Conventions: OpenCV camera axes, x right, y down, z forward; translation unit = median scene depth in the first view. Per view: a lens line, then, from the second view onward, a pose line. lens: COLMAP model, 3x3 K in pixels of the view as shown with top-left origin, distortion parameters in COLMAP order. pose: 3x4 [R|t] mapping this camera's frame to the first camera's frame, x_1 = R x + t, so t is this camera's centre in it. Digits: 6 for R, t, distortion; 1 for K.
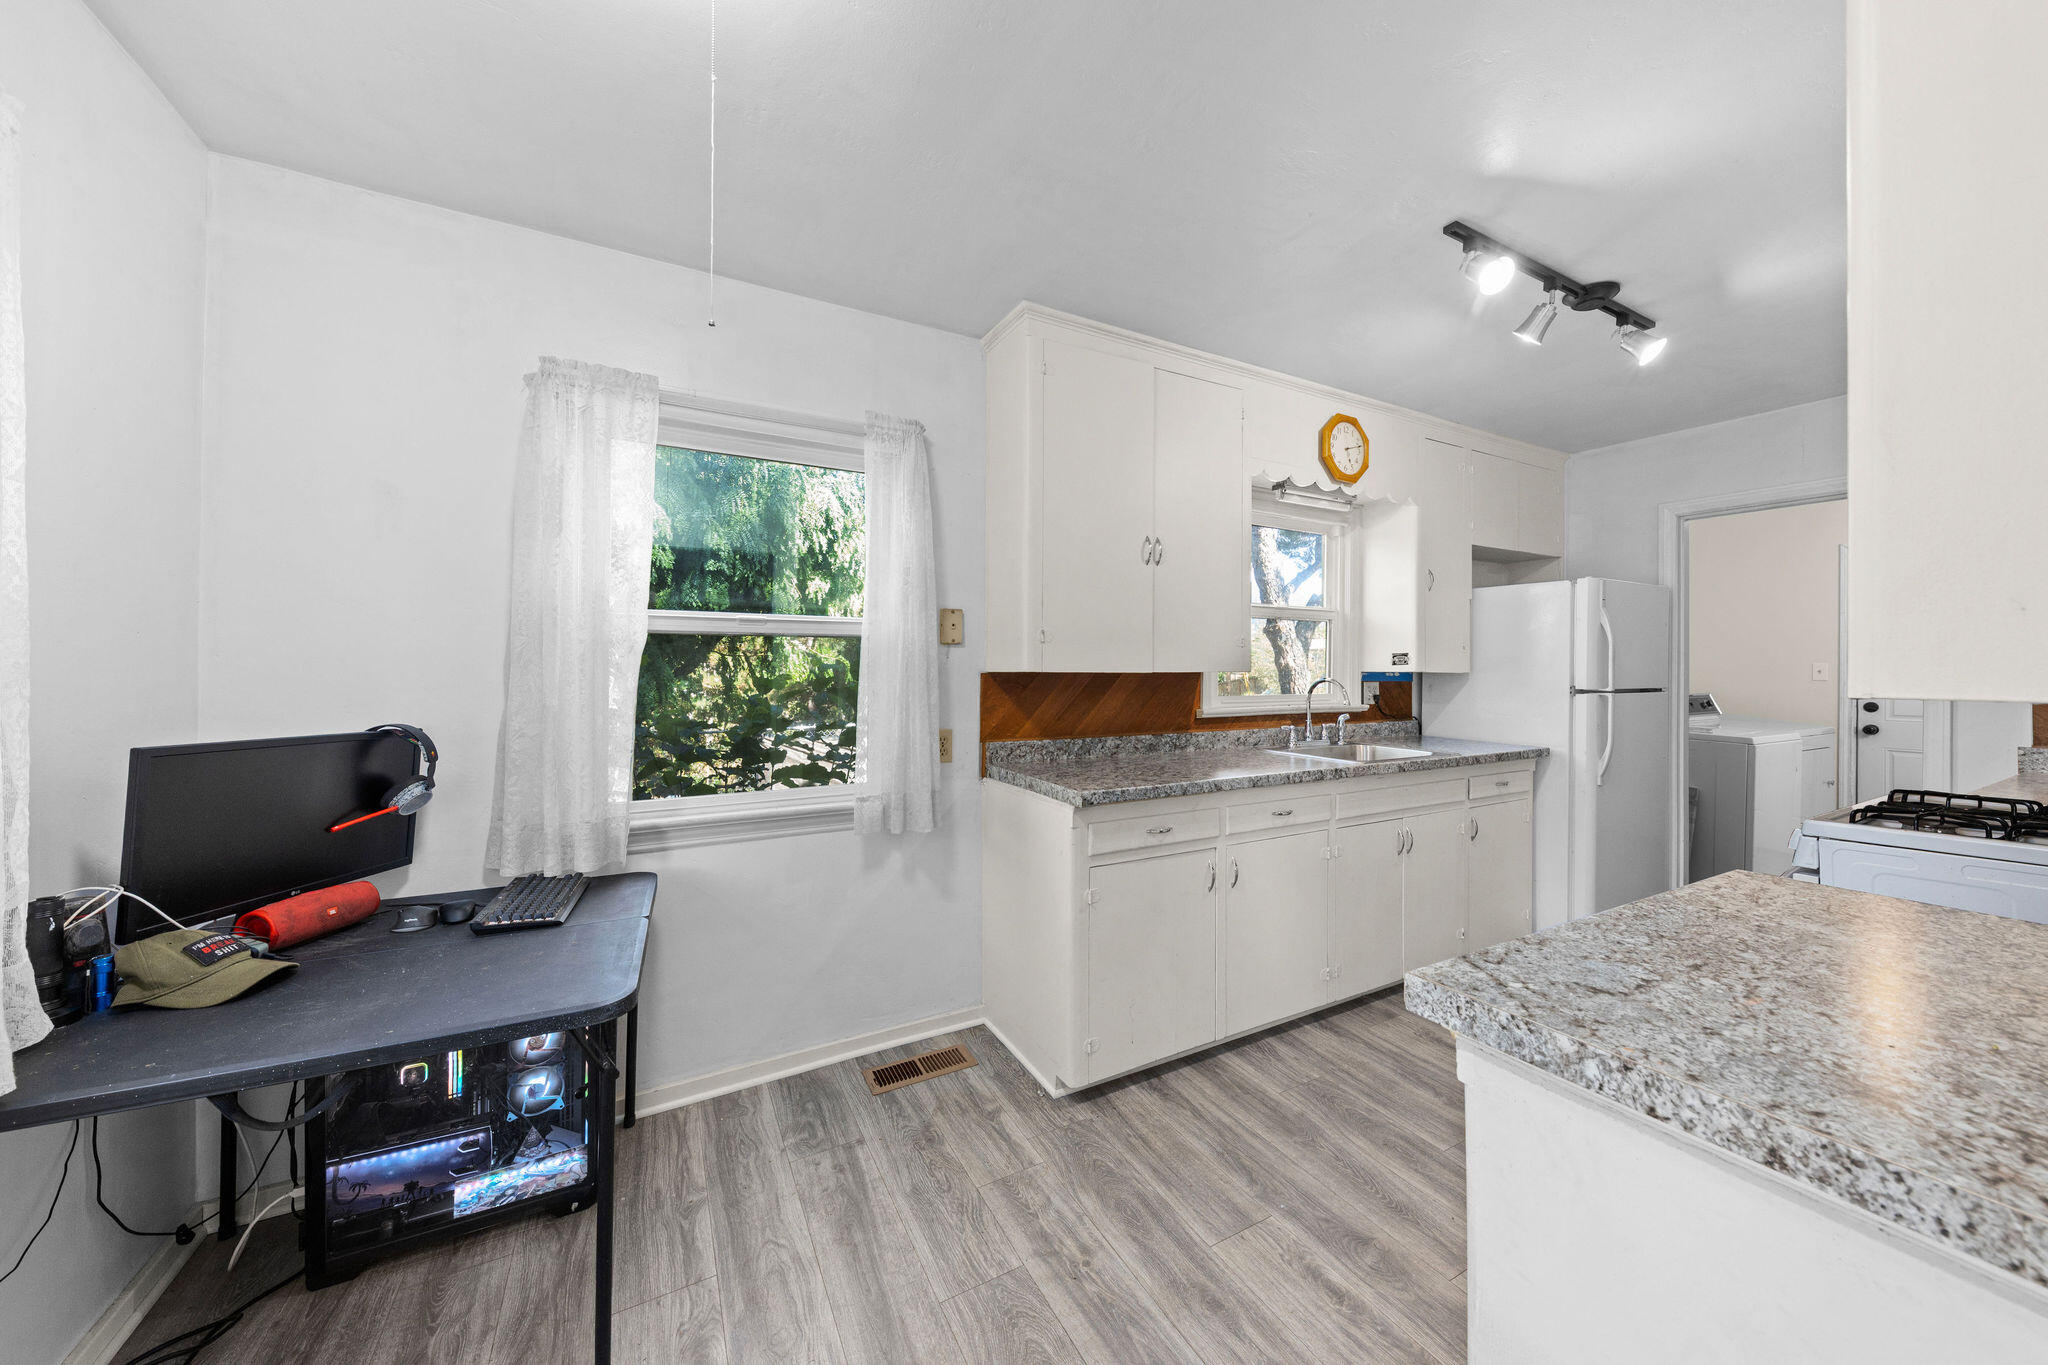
lens RADIAL K [[707.7, 0, 1005.9], [0, 707.7, 667.3], [0, 0, 1]] dist [0.001137, -0.000130]
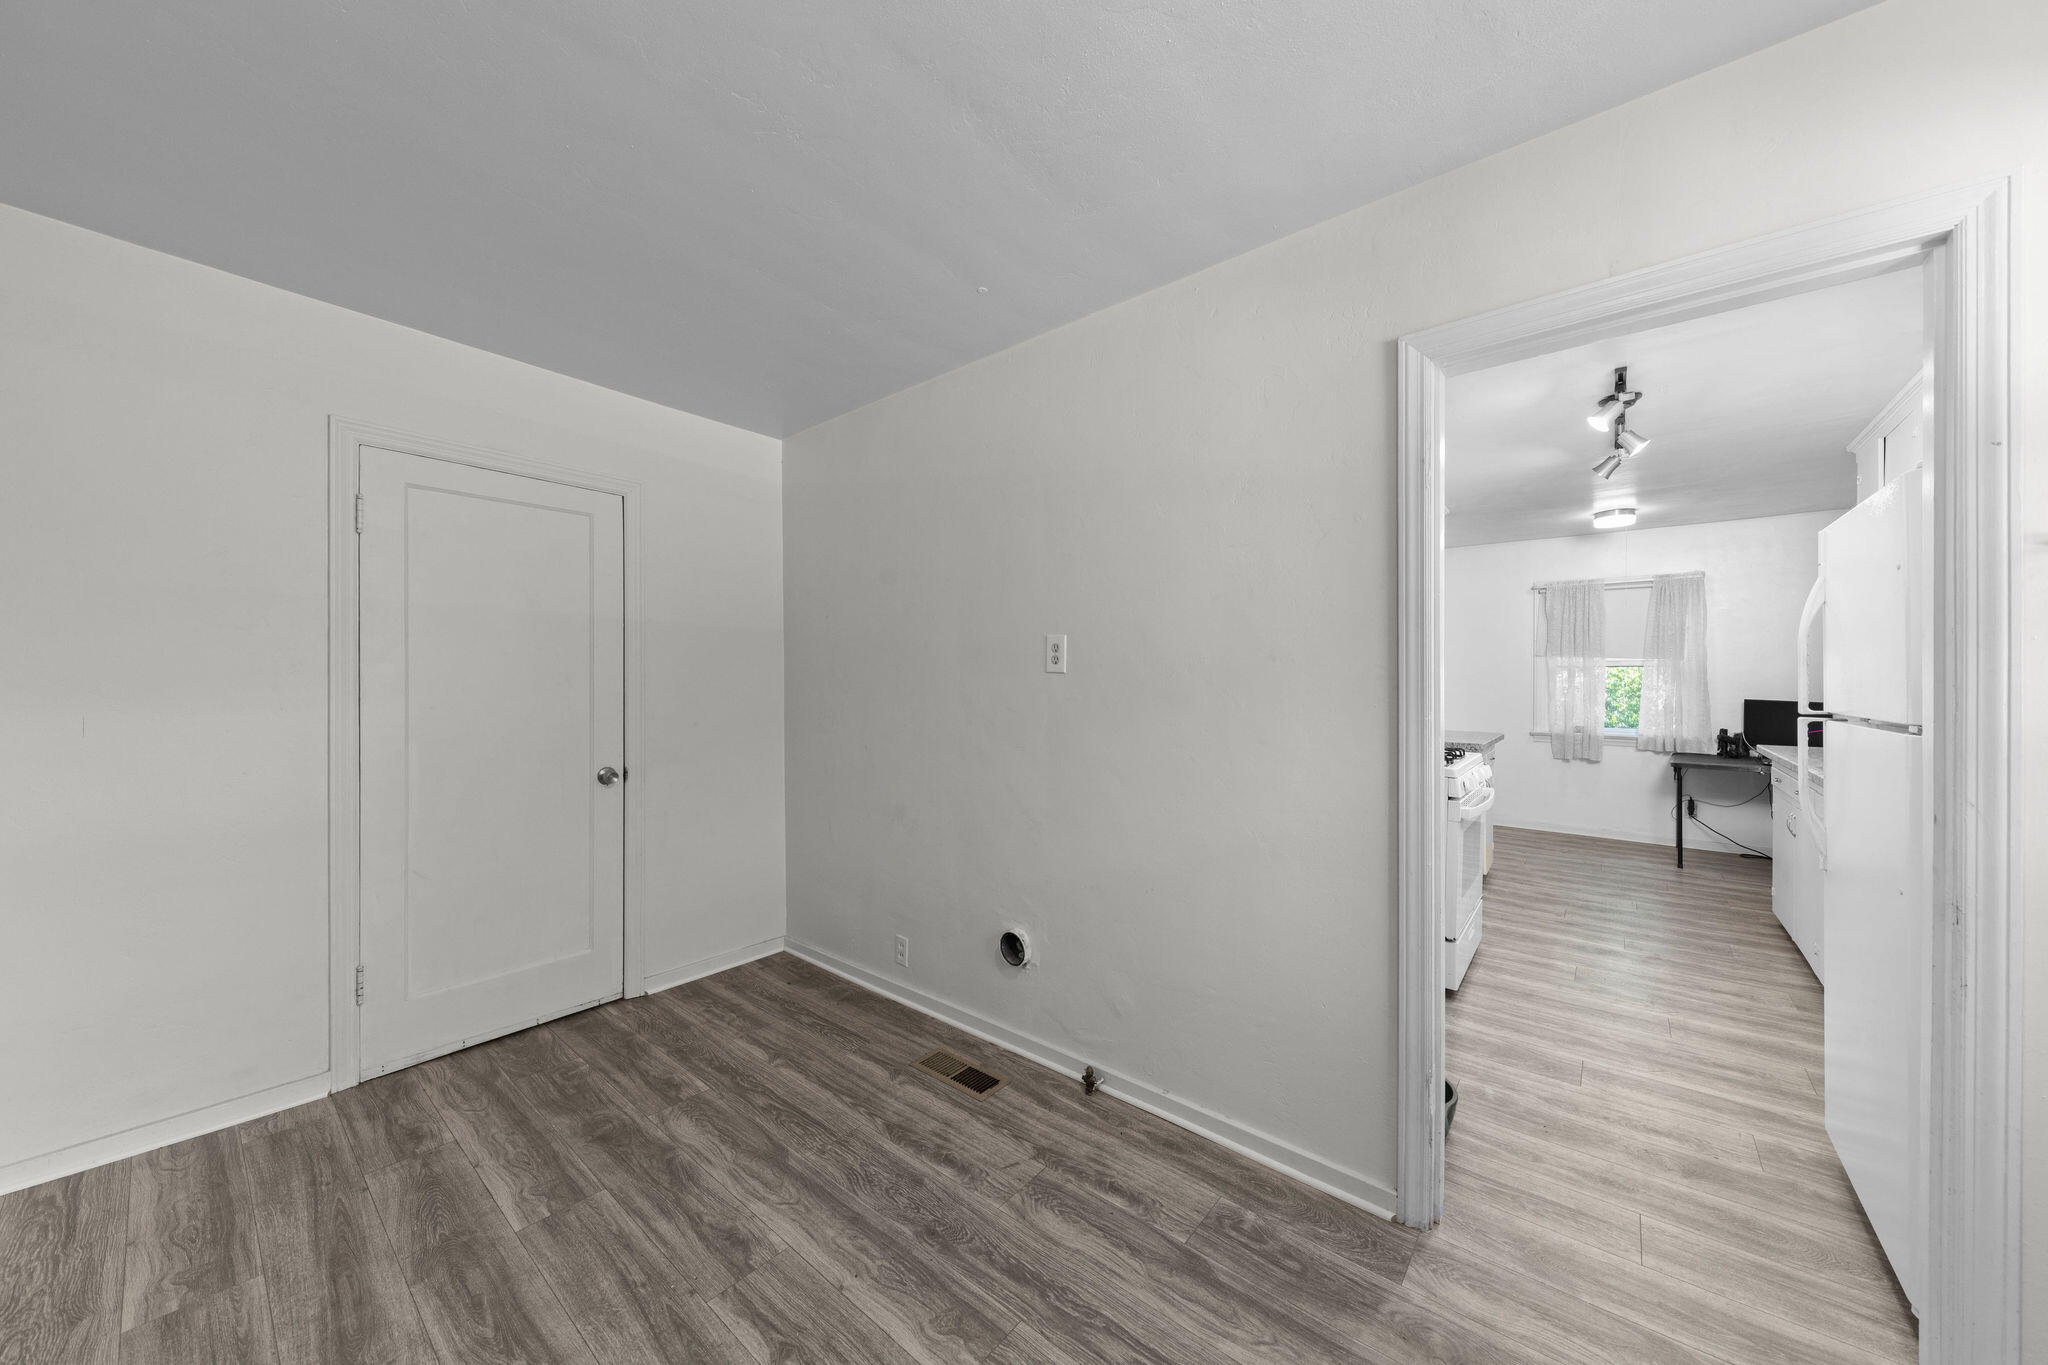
lens RADIAL K [[704.3, 0, 1056.8], [0, 704.3, 681.6], [0, 0, 1]] dist [0.016907, -0.005171]
pose [[-0.919842, -0.005650, -0.392249, 1.860995], [-0.005521, 0.999984, -0.001459, 0.015013], [0.392251, 0.000824, -0.919858, 1.456589]]
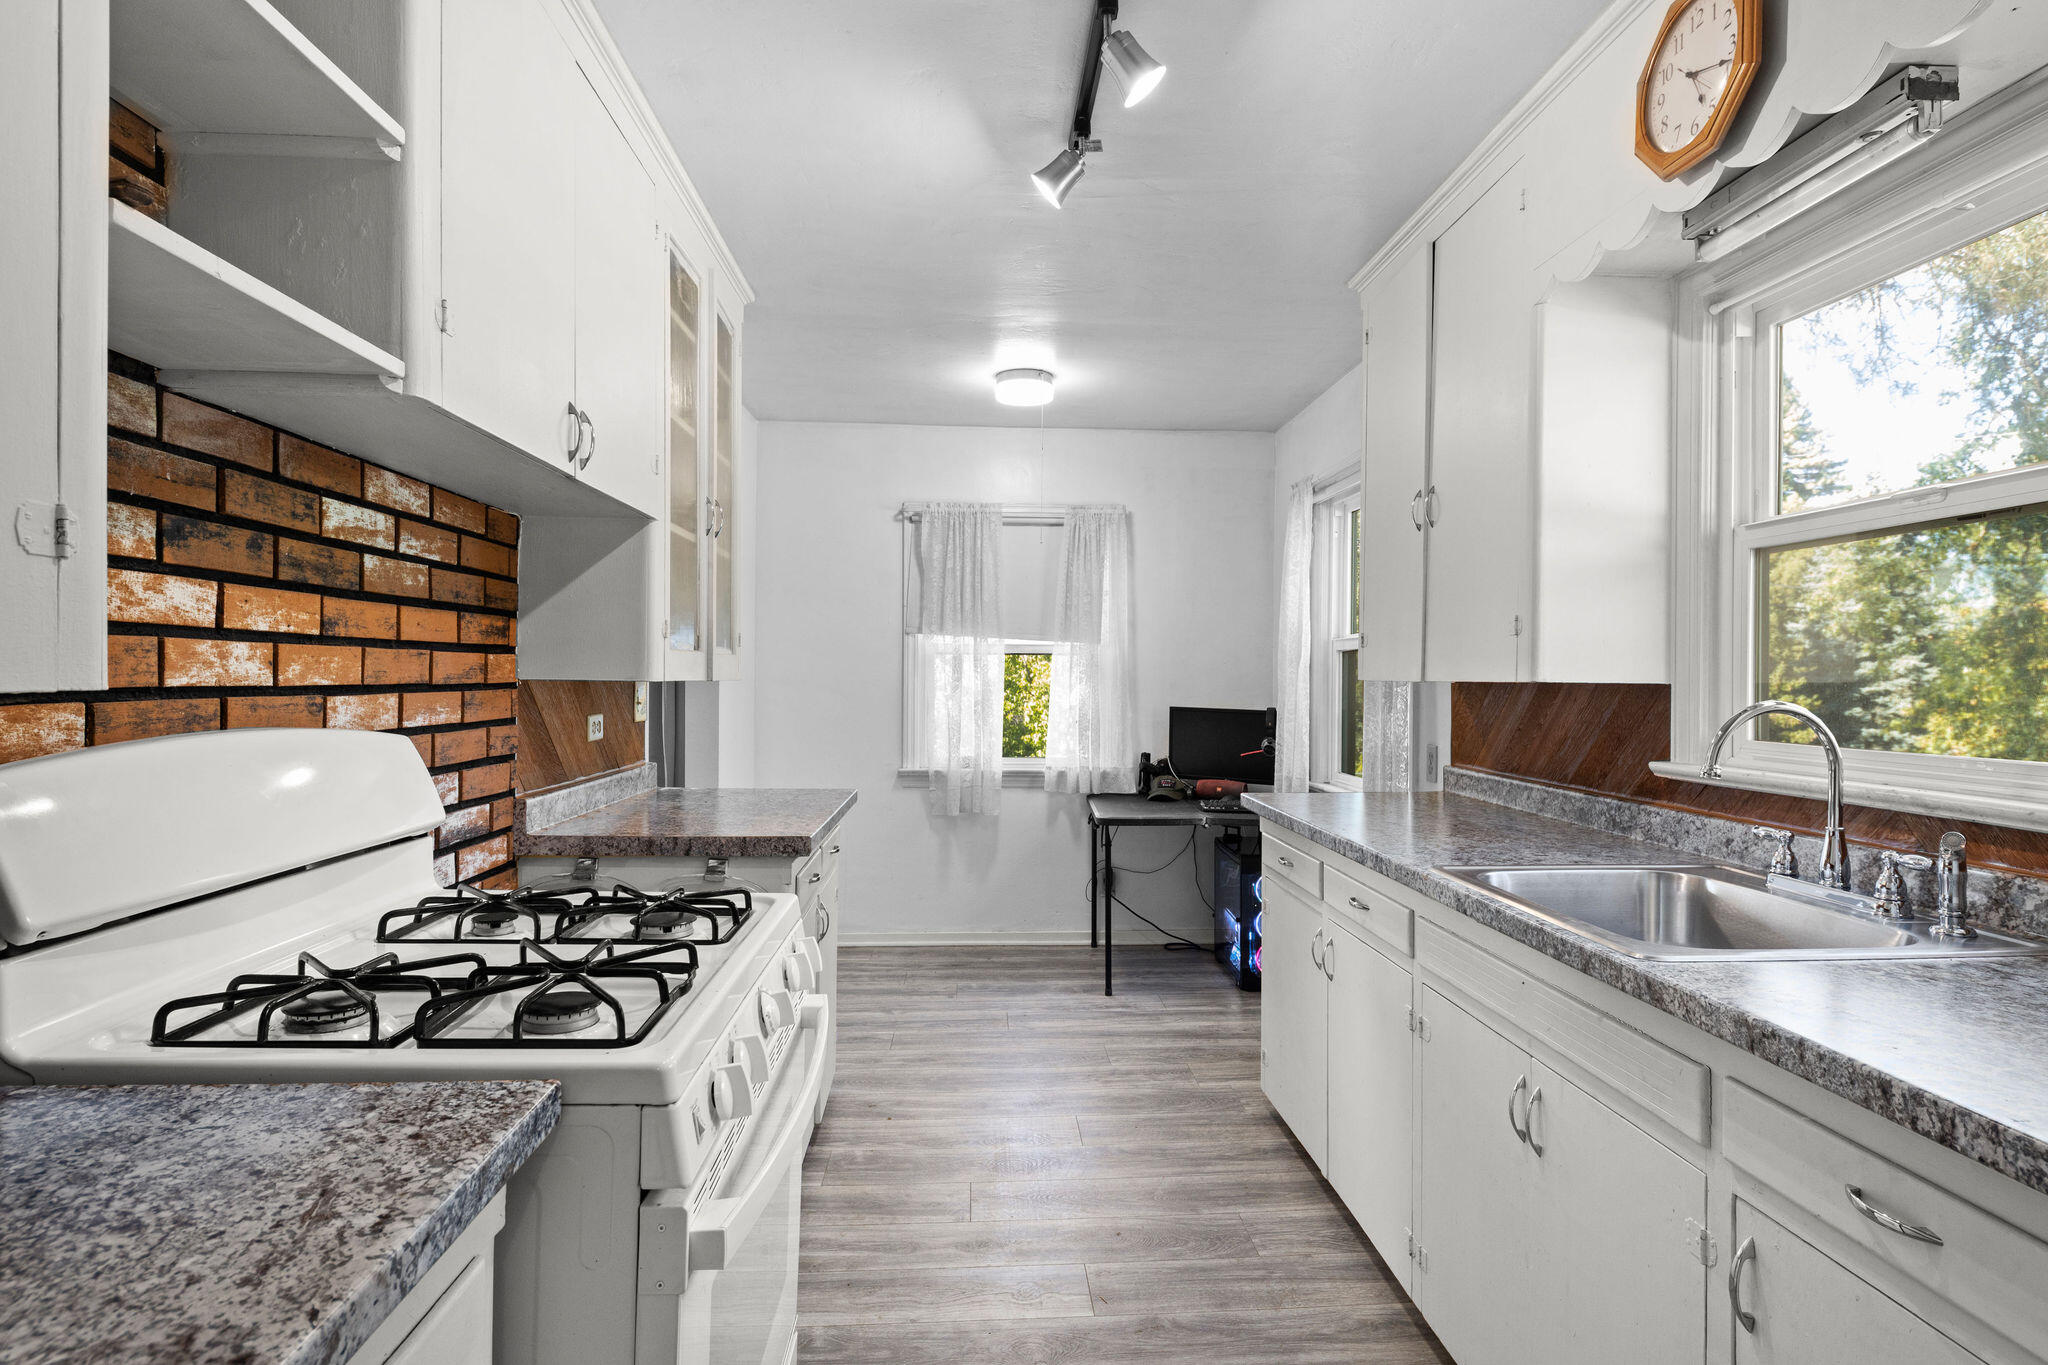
lens RADIAL K [[1077.3, 0, 1024.0], [0, 1077.3, 682.5], [0, 0, 1]] dist [0.000580, 0.000058]
pose [[-0.436281, -0.002493, -0.899807, 1.216834], [-0.002701, 0.999995, -0.001461, 0.010508], [0.899807, 0.001793, -0.436285, 1.013084]]
